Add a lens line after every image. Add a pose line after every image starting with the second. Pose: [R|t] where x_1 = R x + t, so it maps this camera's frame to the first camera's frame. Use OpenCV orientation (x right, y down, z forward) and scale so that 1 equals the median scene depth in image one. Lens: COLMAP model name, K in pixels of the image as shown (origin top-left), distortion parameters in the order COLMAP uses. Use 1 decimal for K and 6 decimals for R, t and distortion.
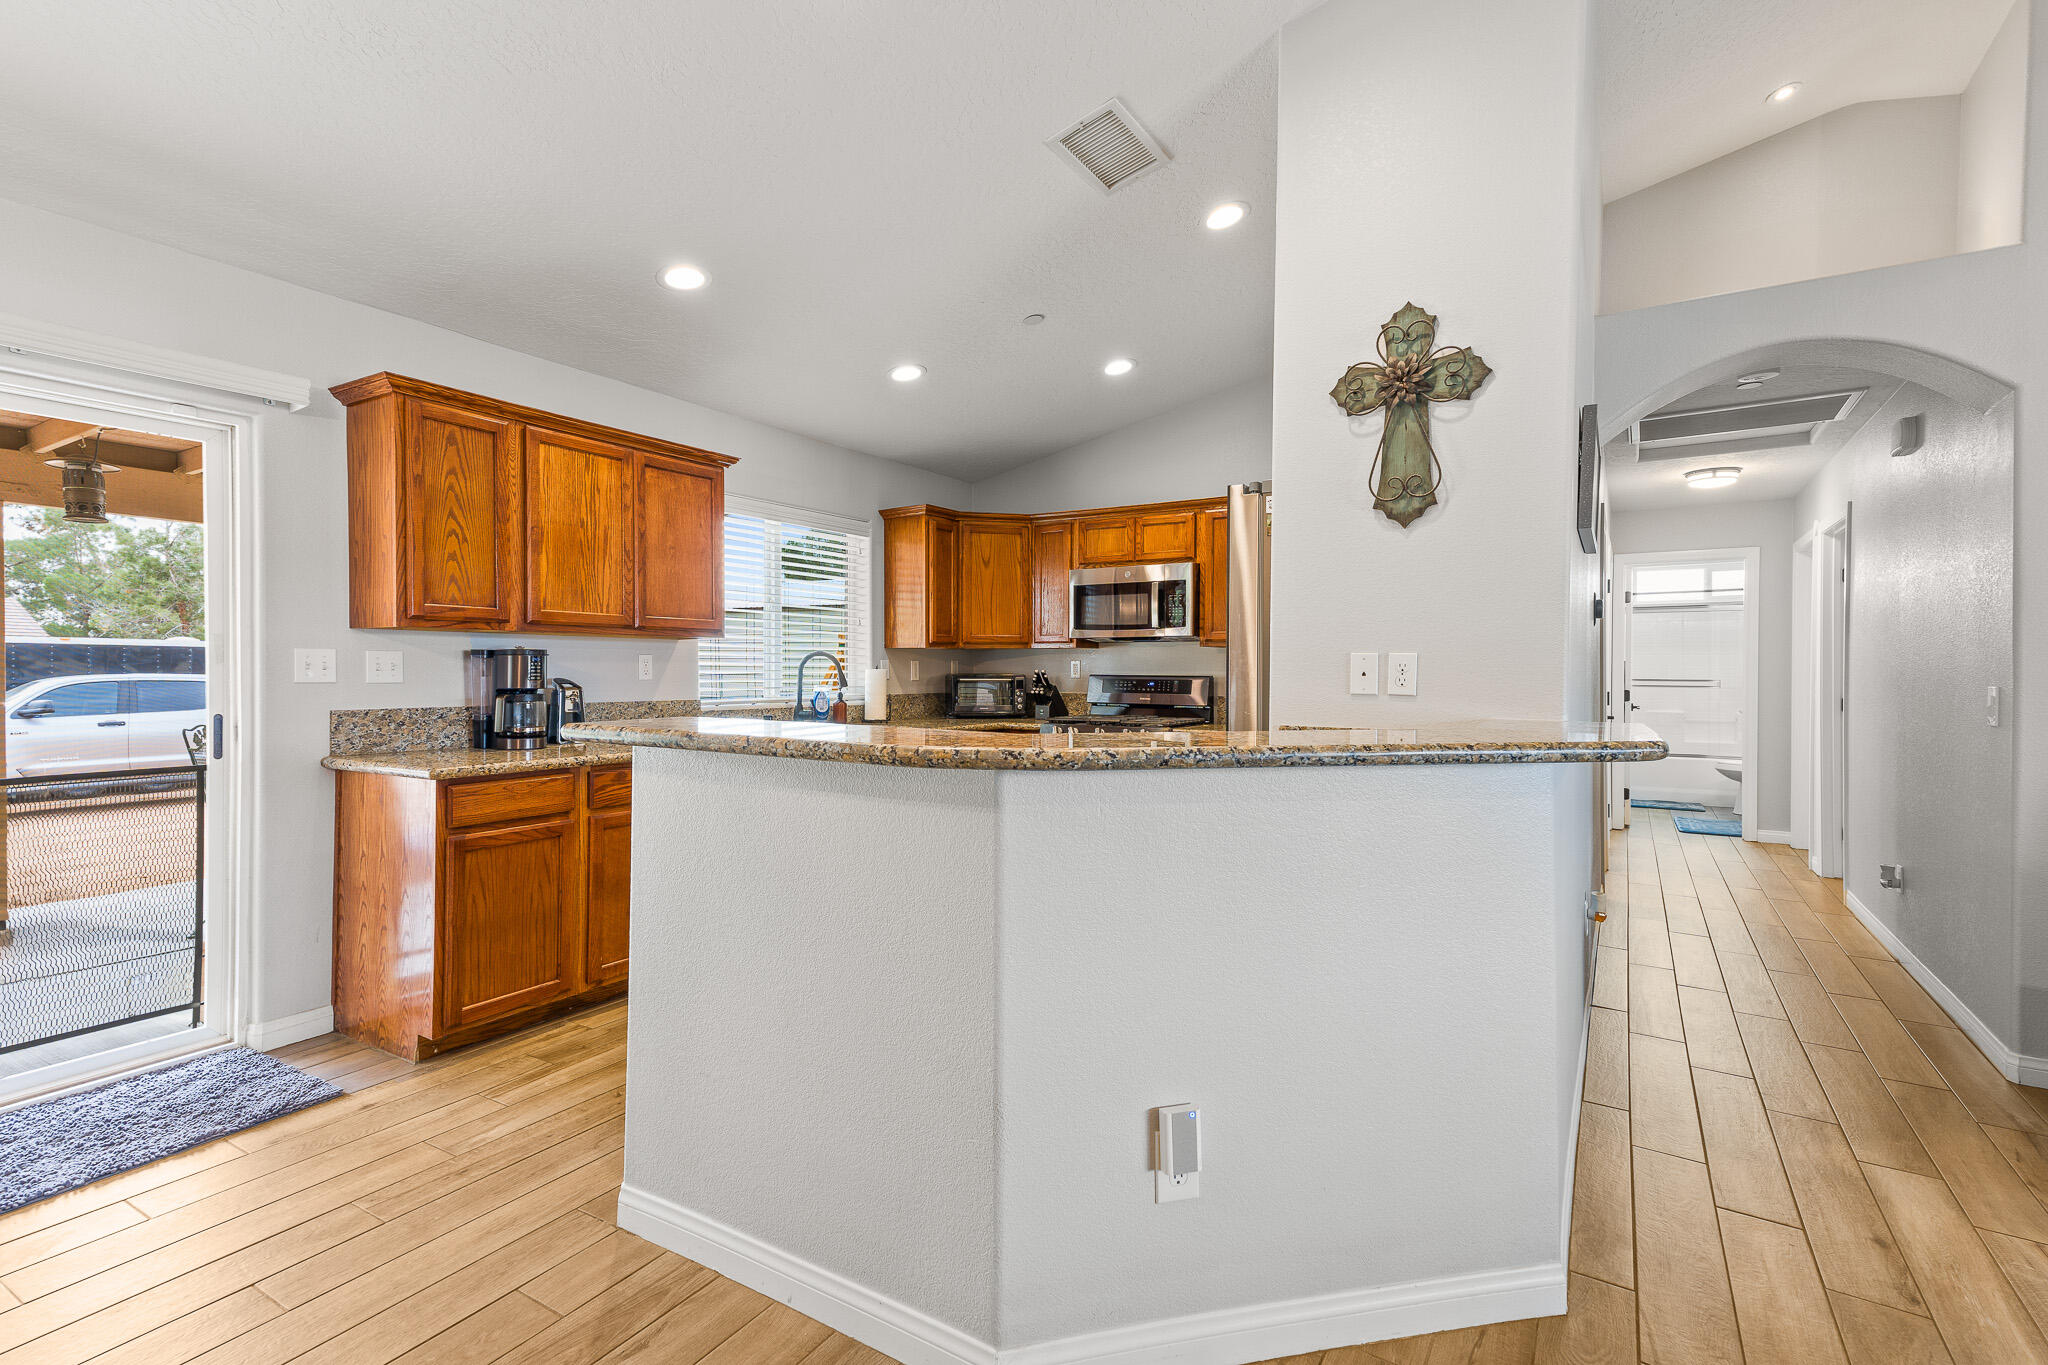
lens RADIAL K [[948.1, 0, 1030.2], [0, 948.1, 677.1], [0, 0, 1]] dist [0.041780, -0.000480]
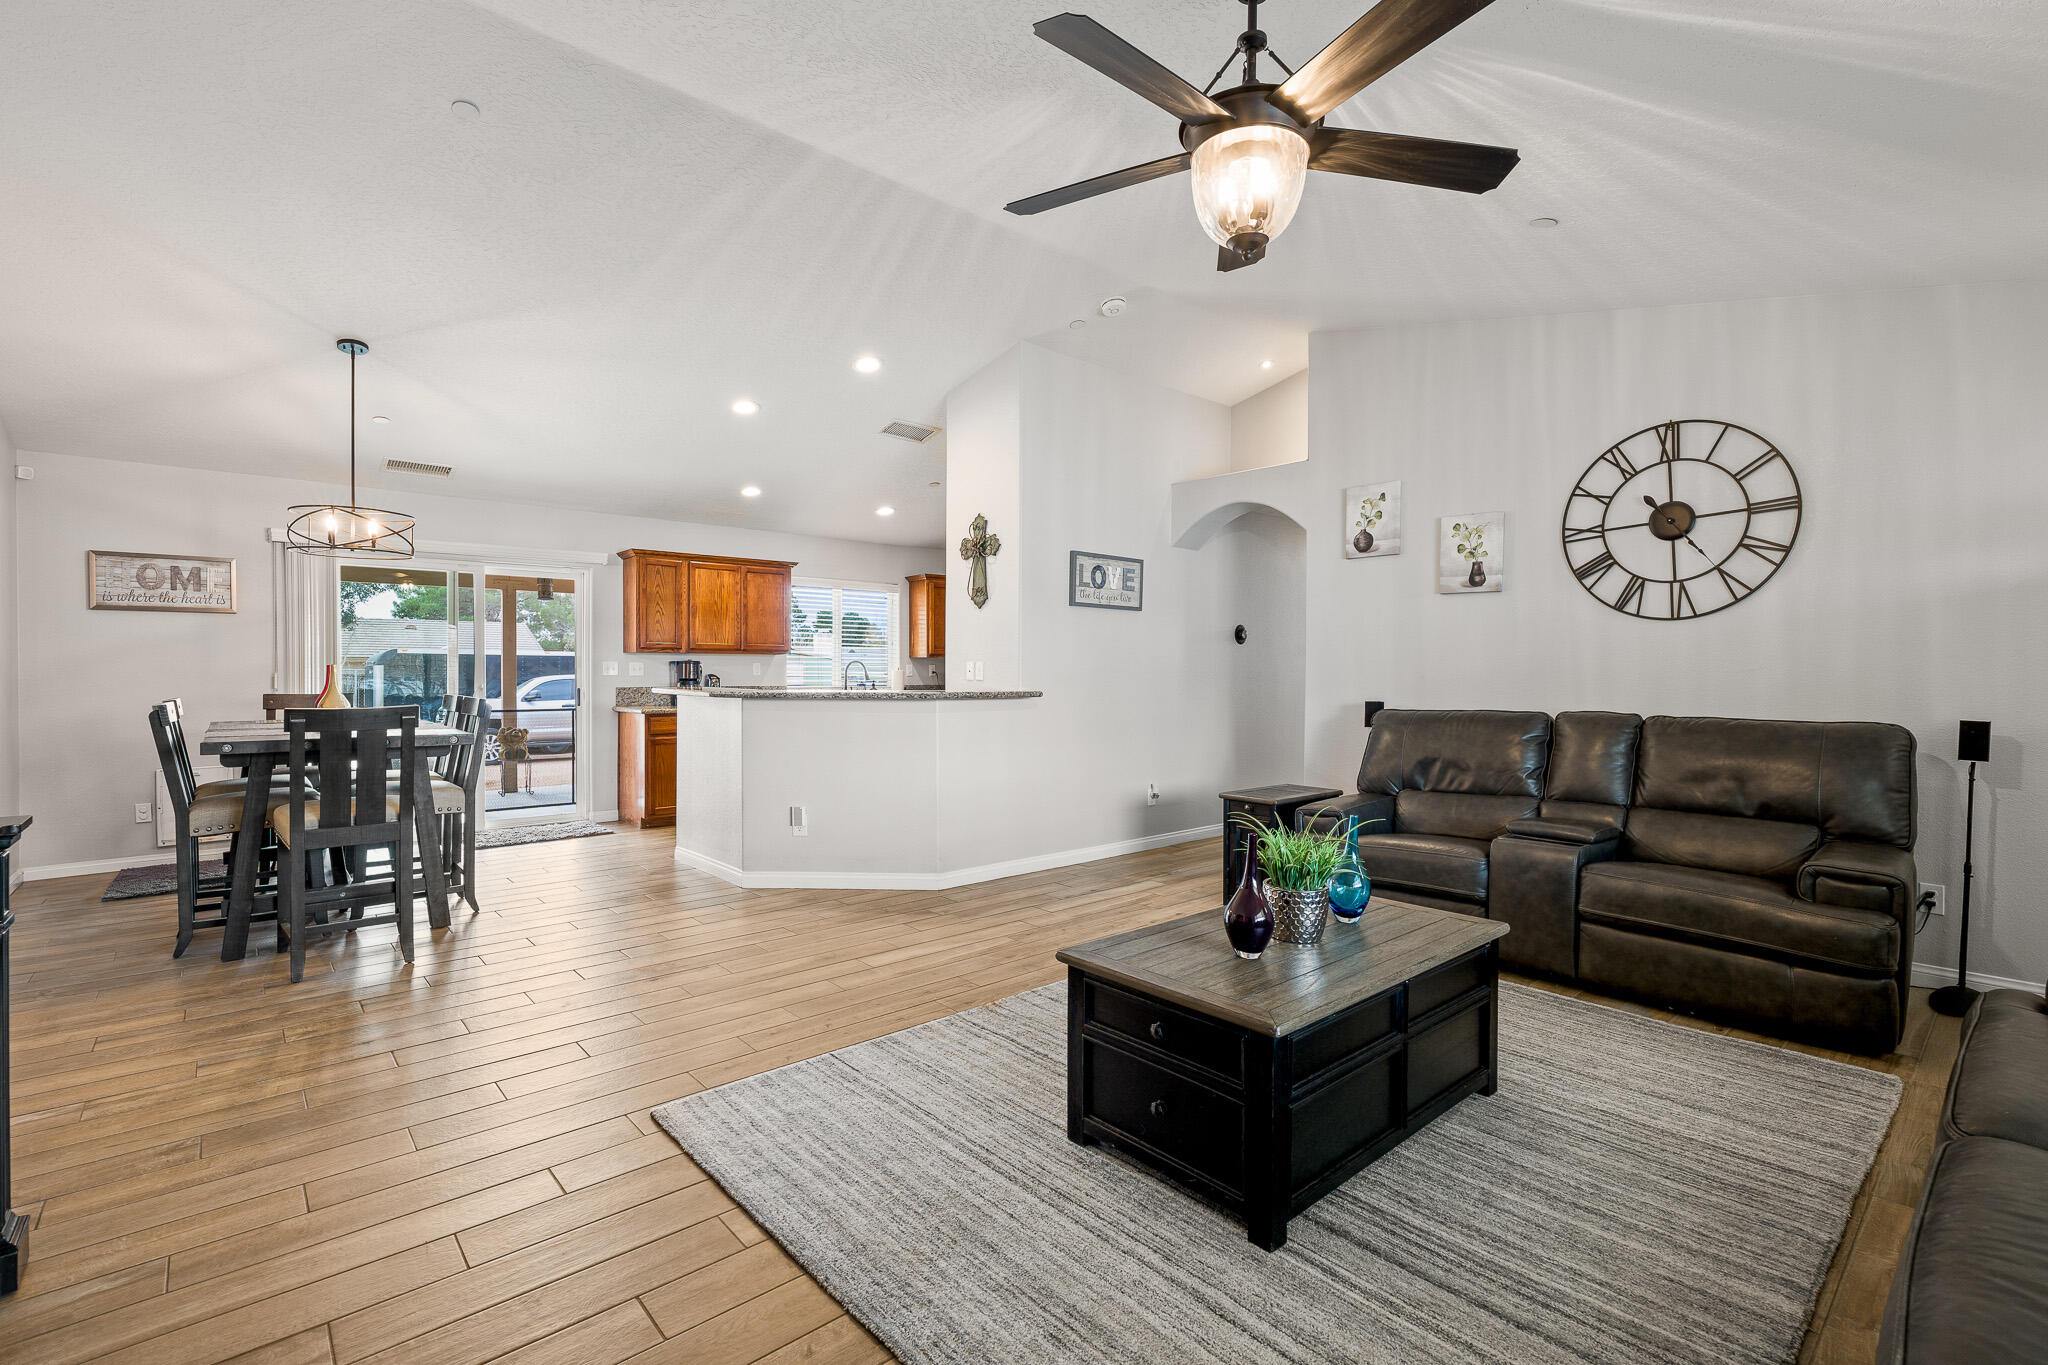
lens RADIAL K [[925.8, 0, 1049.5], [0, 925.8, 679.0], [0, 0, 1]] dist [-0.002958, -0.000358]
pose [[0.960111, 0.001534, -0.279617, 0.854623], [-0.001657, 0.999999, -0.000204, 0.011965], [0.279616, 0.000659, 0.960112, -0.809485]]
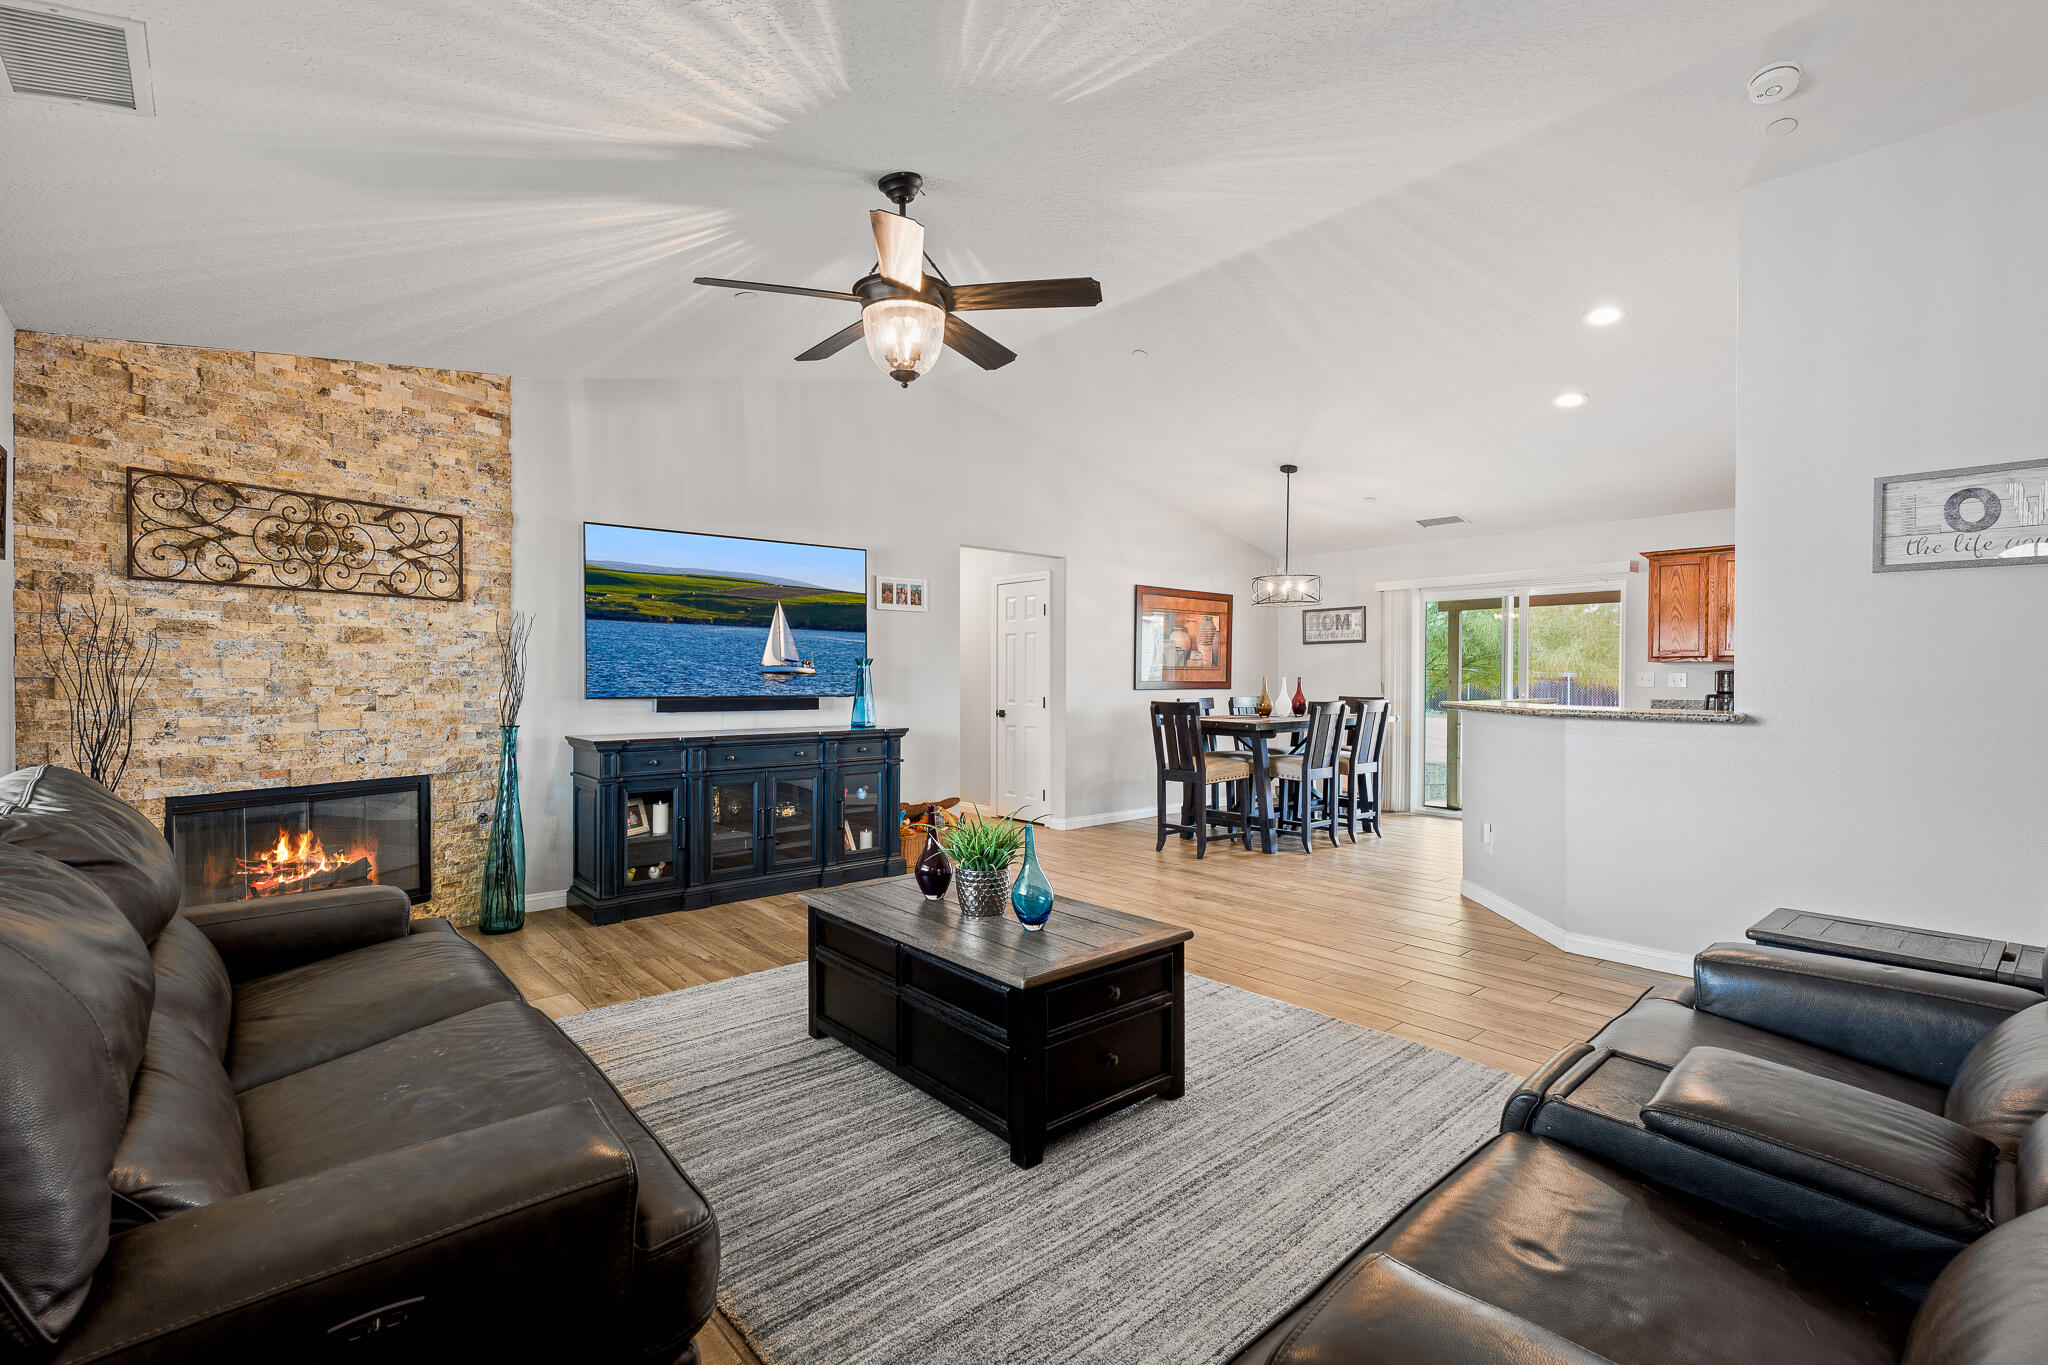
lens RADIAL K [[948.1, 0, 1030.2], [0, 948.1, 677.1], [0, 0, 1]] dist [0.041780, -0.000480]
pose [[-0.308490, -0.000992, -0.951227, 1.712575], [-0.006471, 0.999979, 0.001056, -0.007104], [0.951206, 0.006481, -0.308490, 0.317376]]
